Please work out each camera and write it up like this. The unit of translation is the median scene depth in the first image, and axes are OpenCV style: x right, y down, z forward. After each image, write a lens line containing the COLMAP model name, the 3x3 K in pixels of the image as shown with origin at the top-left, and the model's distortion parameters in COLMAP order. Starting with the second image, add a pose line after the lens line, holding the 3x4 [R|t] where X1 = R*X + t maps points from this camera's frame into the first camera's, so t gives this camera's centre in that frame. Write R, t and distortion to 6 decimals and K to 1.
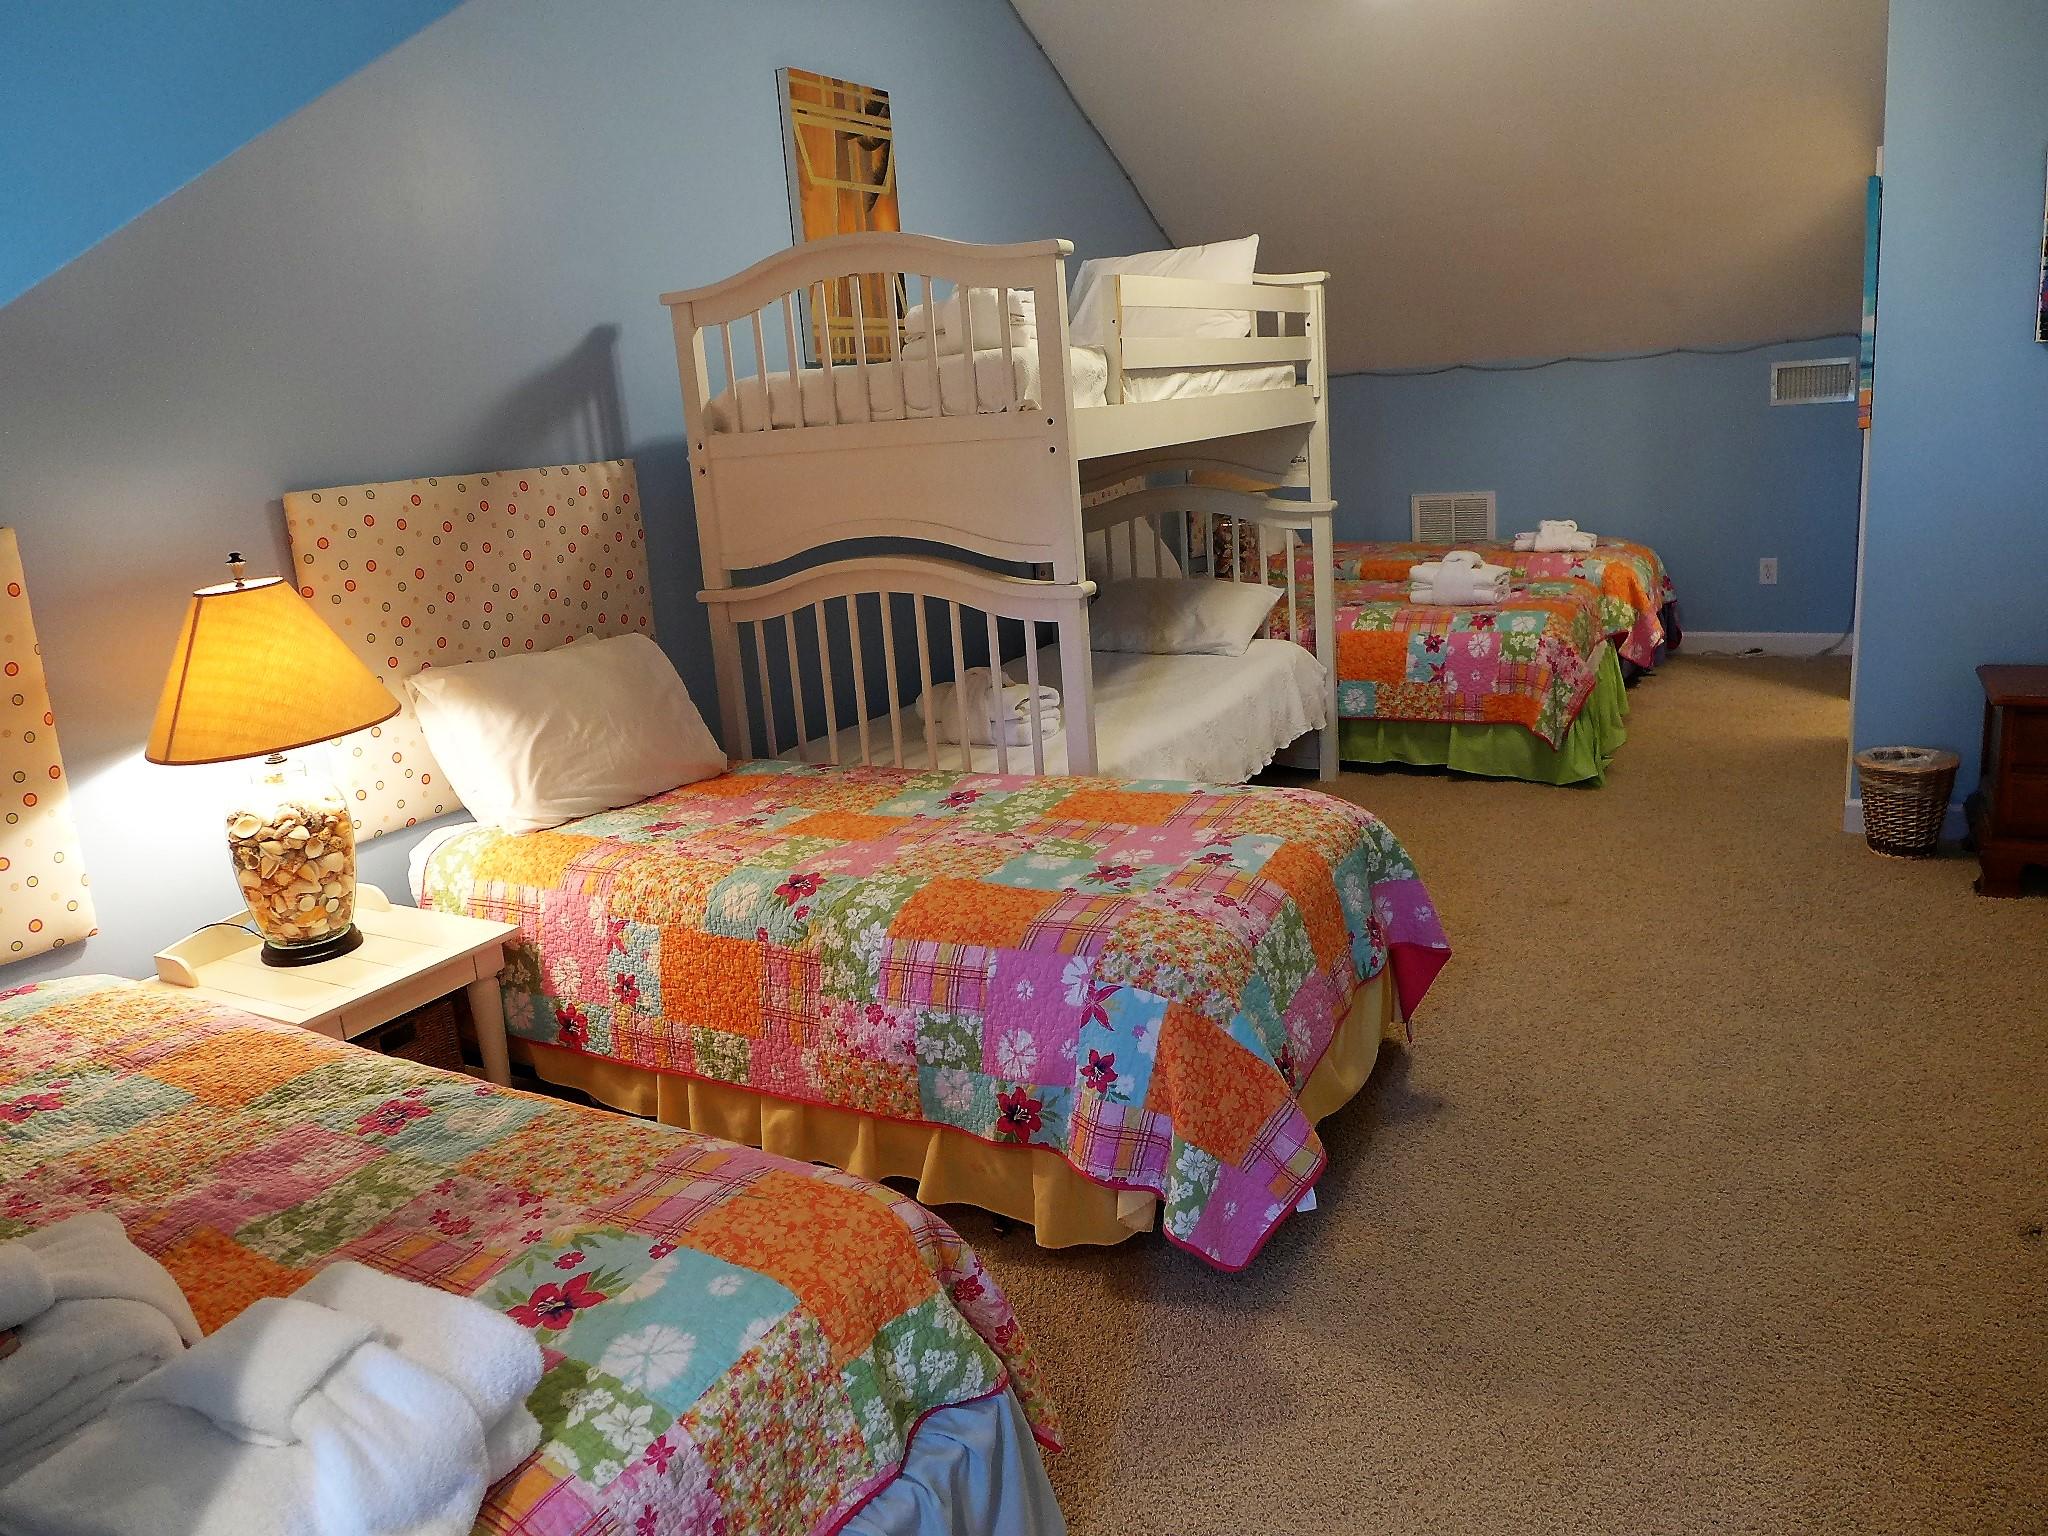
lens RADIAL K [[1481.4, 0, 1003.5], [0, 1481.4, 761.5], [0, 0, 1]] dist [-0.035178, 0.011244]
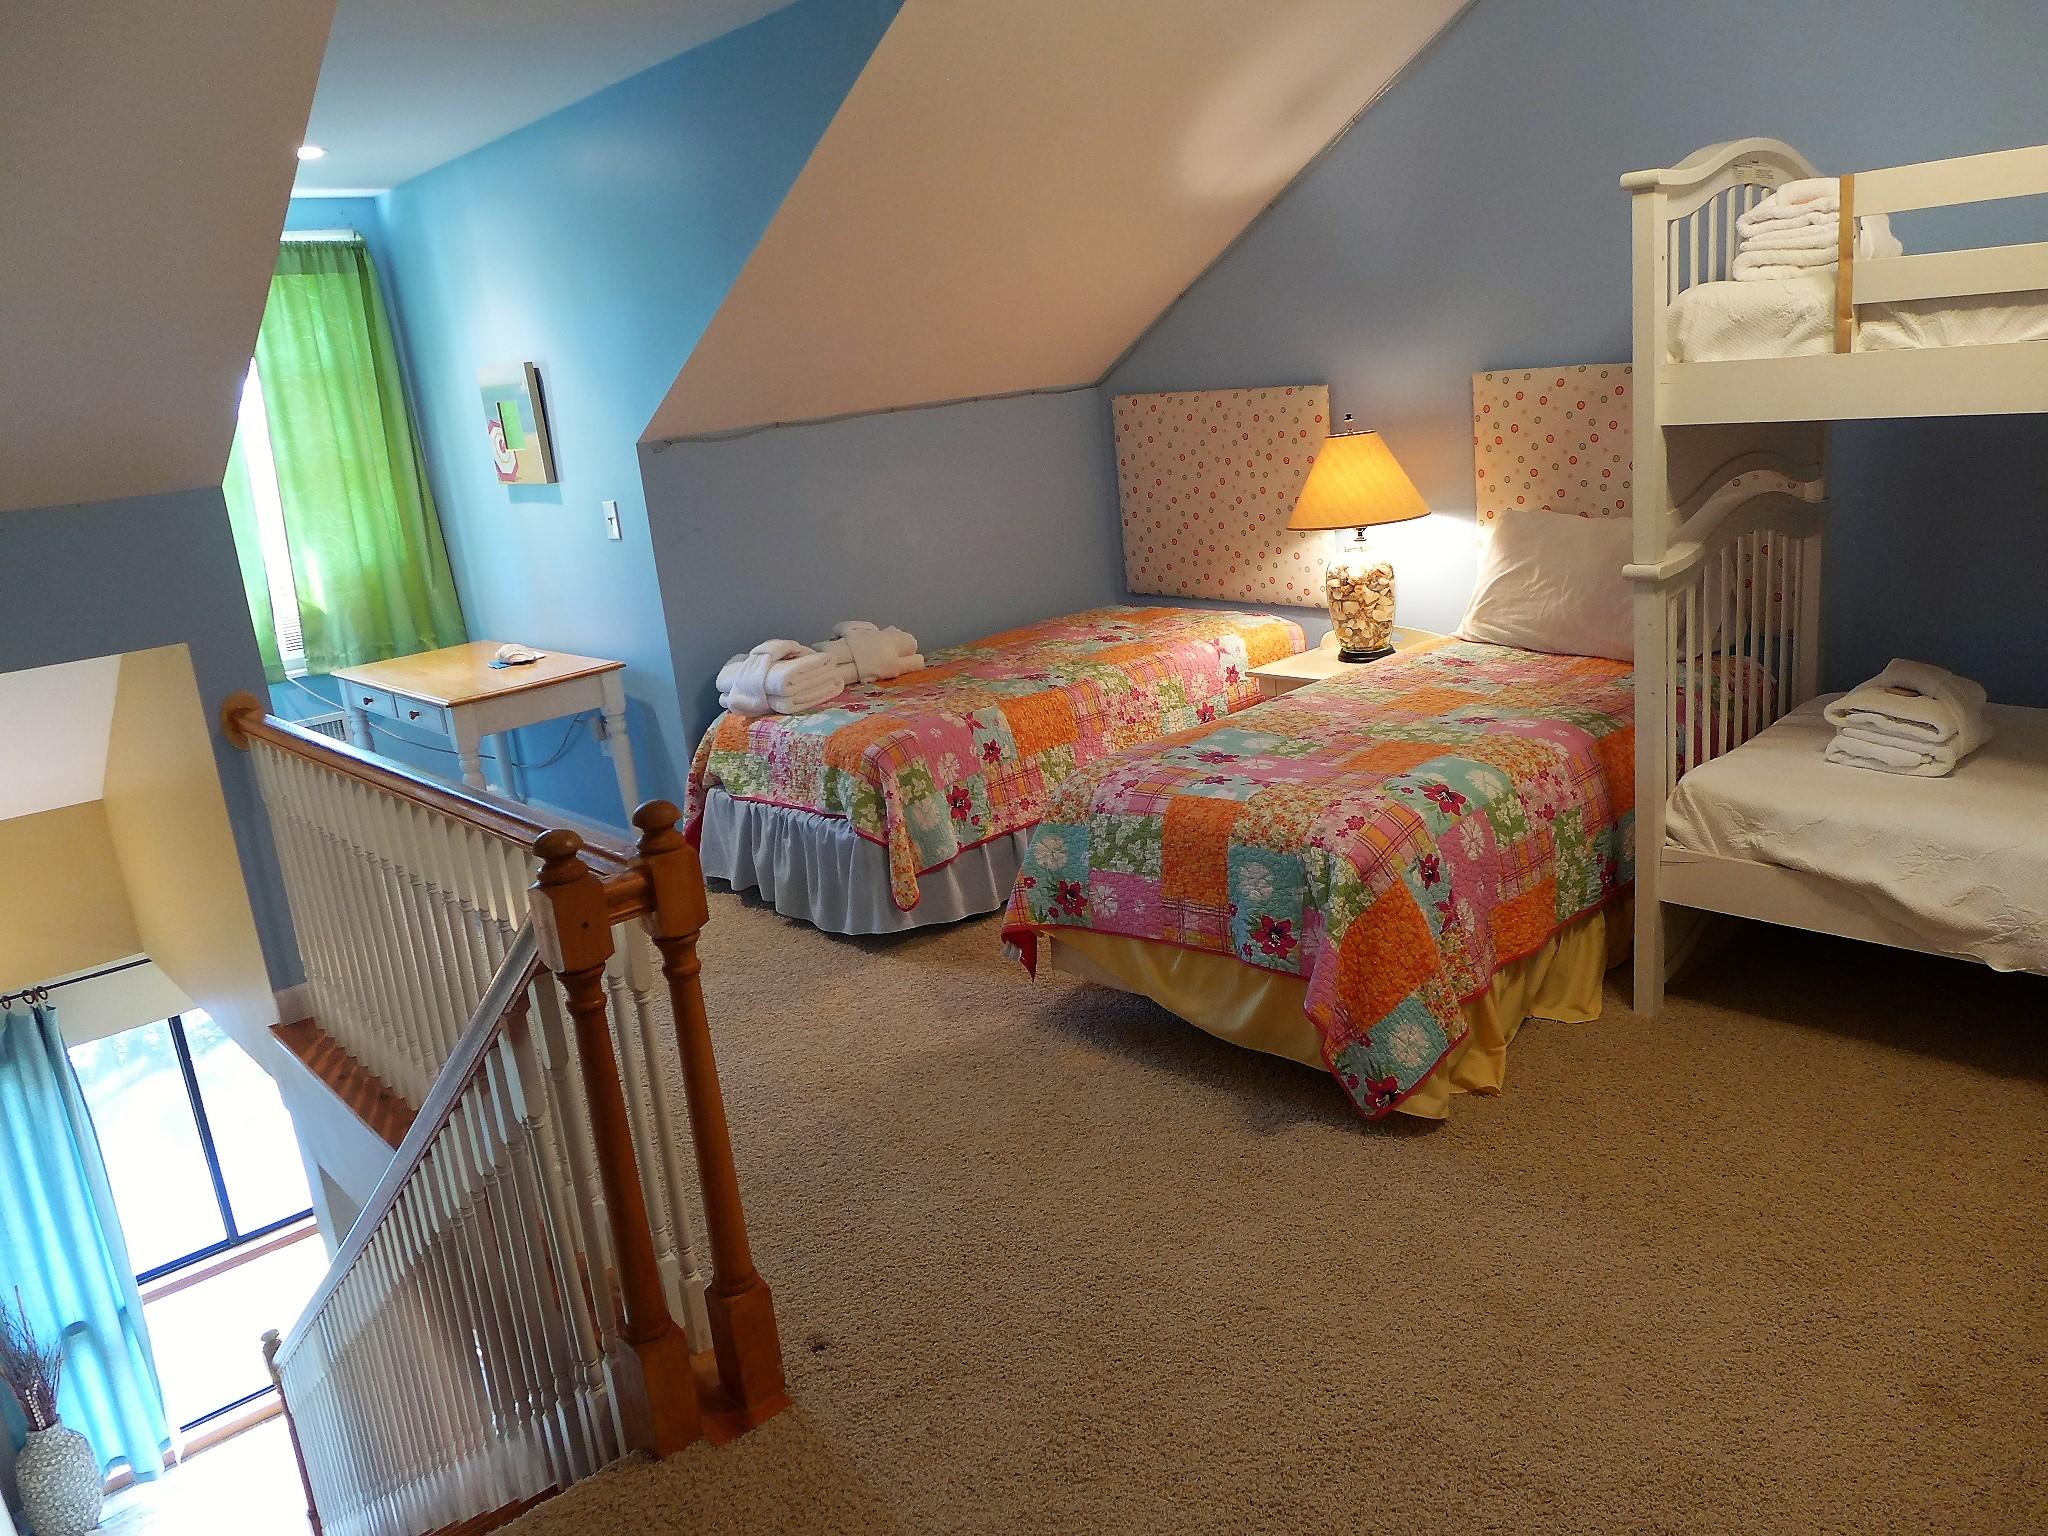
lens RADIAL K [[1481.4, 0, 1007.7], [0, 1481.4, 768.9], [0, 0, 1]] dist [-0.035178, 0.011244]
pose [[-0.304245, 0.351734, -0.885279, 1.087410], [-0.104365, 0.911433, 0.397993, -0.350932], [0.946859, 0.213480, -0.240591, 0.966097]]
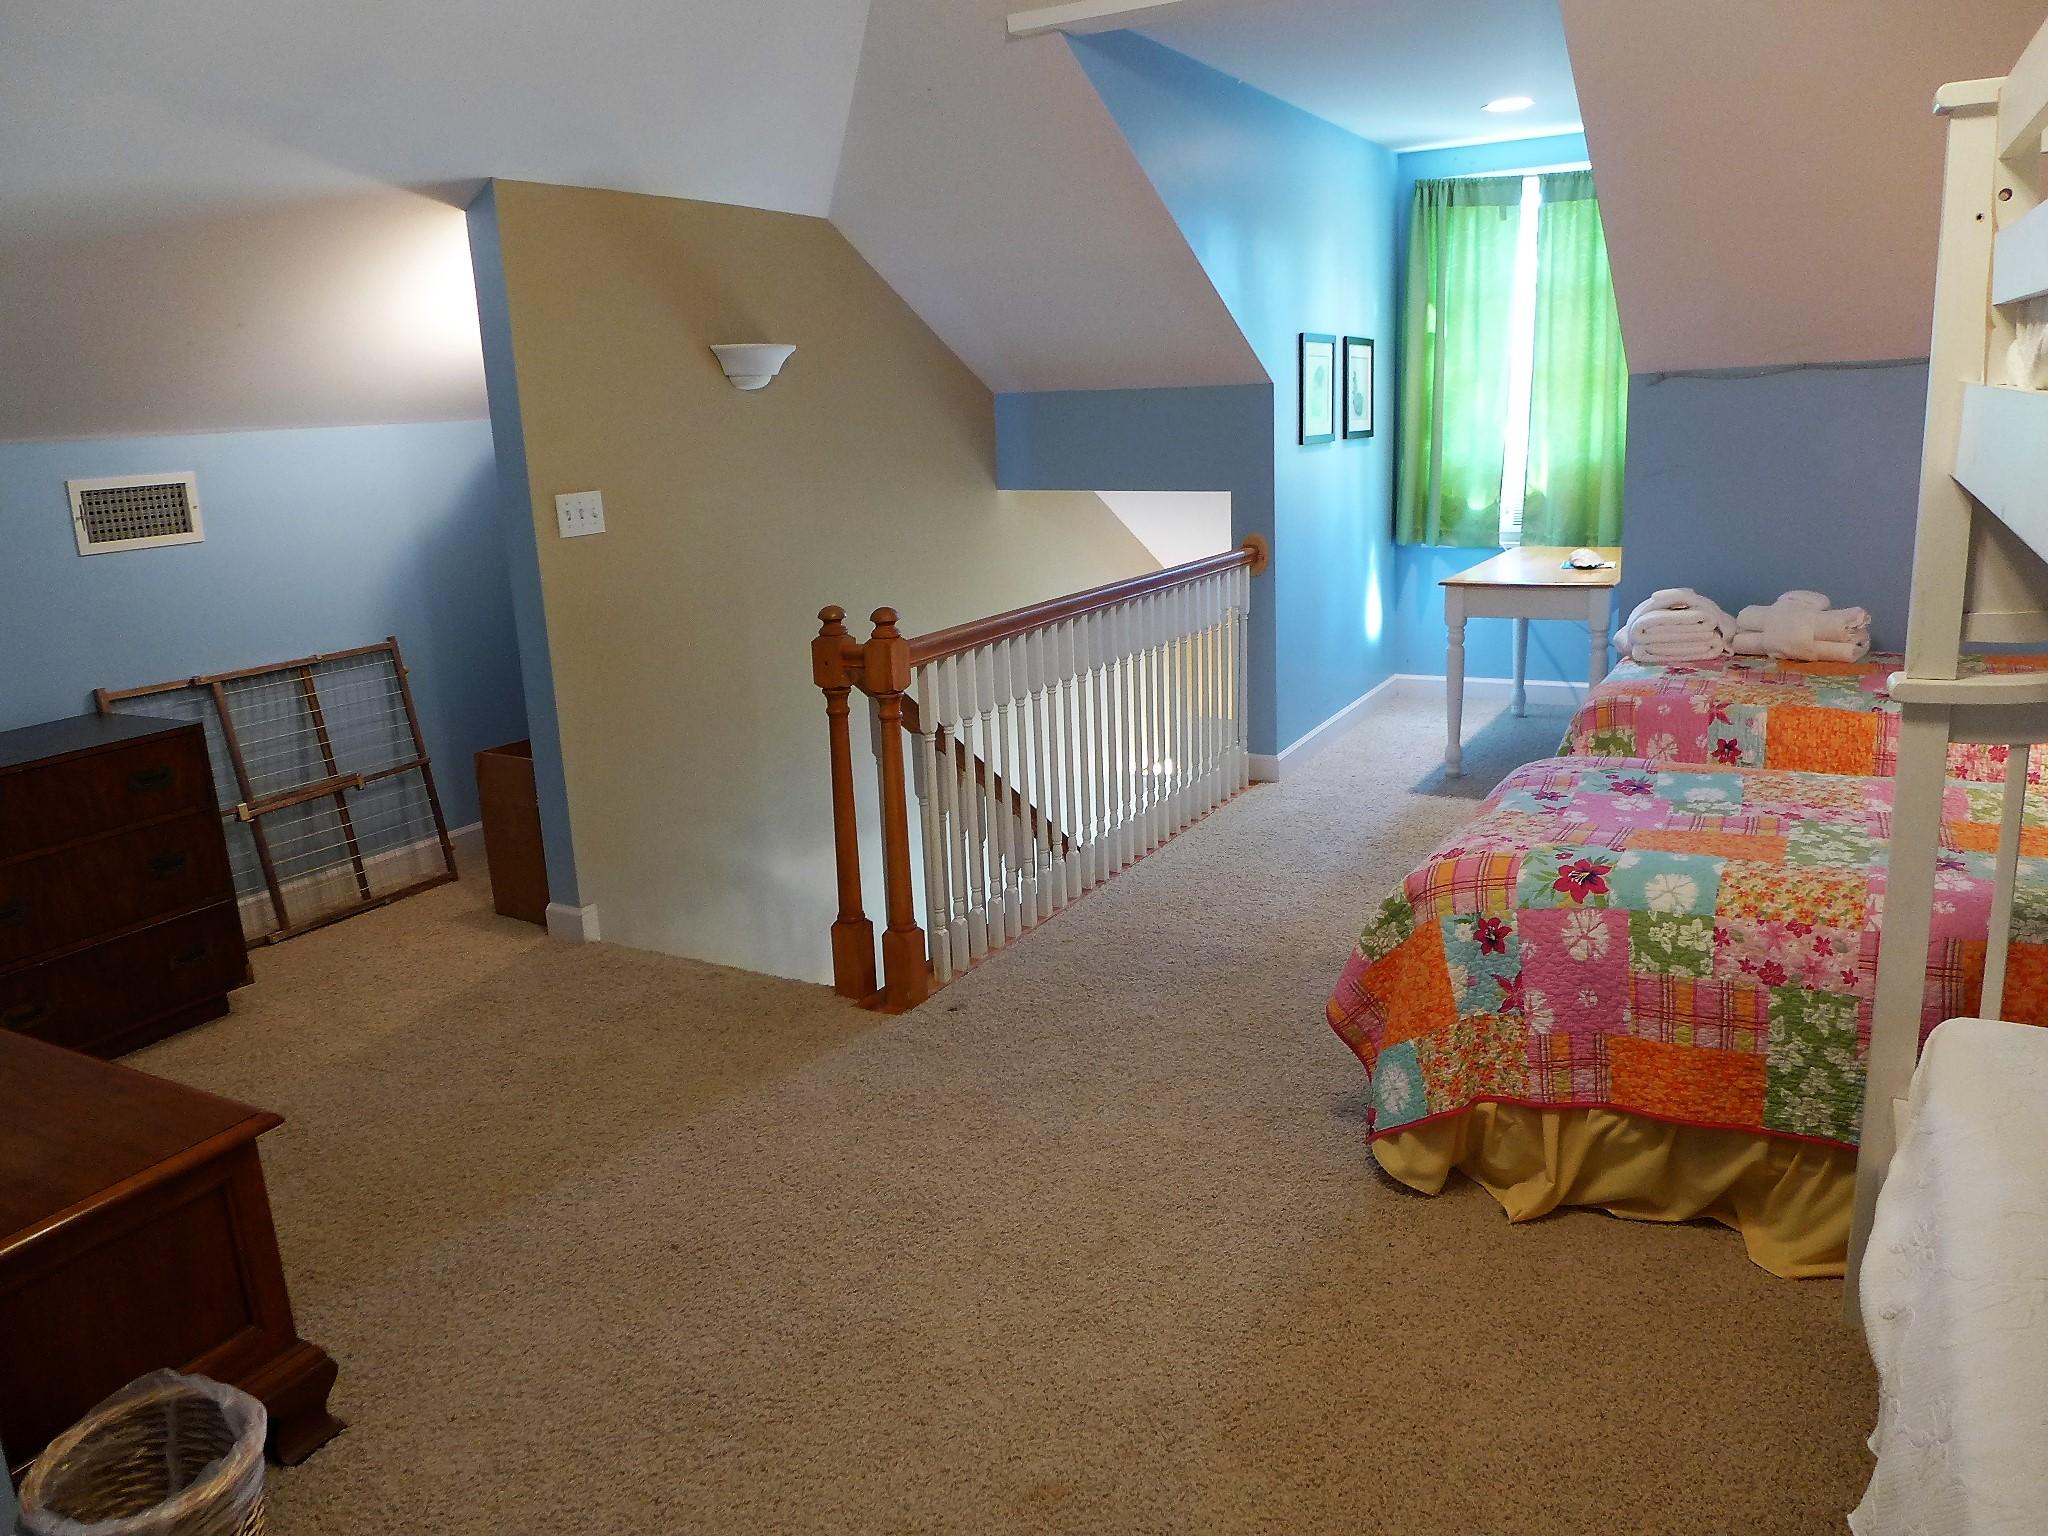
lens RADIAL K [[1481.4, 0, 1026.3], [0, 1481.4, 767.1], [0, 0, 1]] dist [-0.035178, 0.011244]
pose [[-0.992173, 0.123924, 0.015356, 0.440772], [0.116693, 0.876380, 0.467269, -0.446504], [0.044448, 0.465404, -0.883982, 1.677238]]
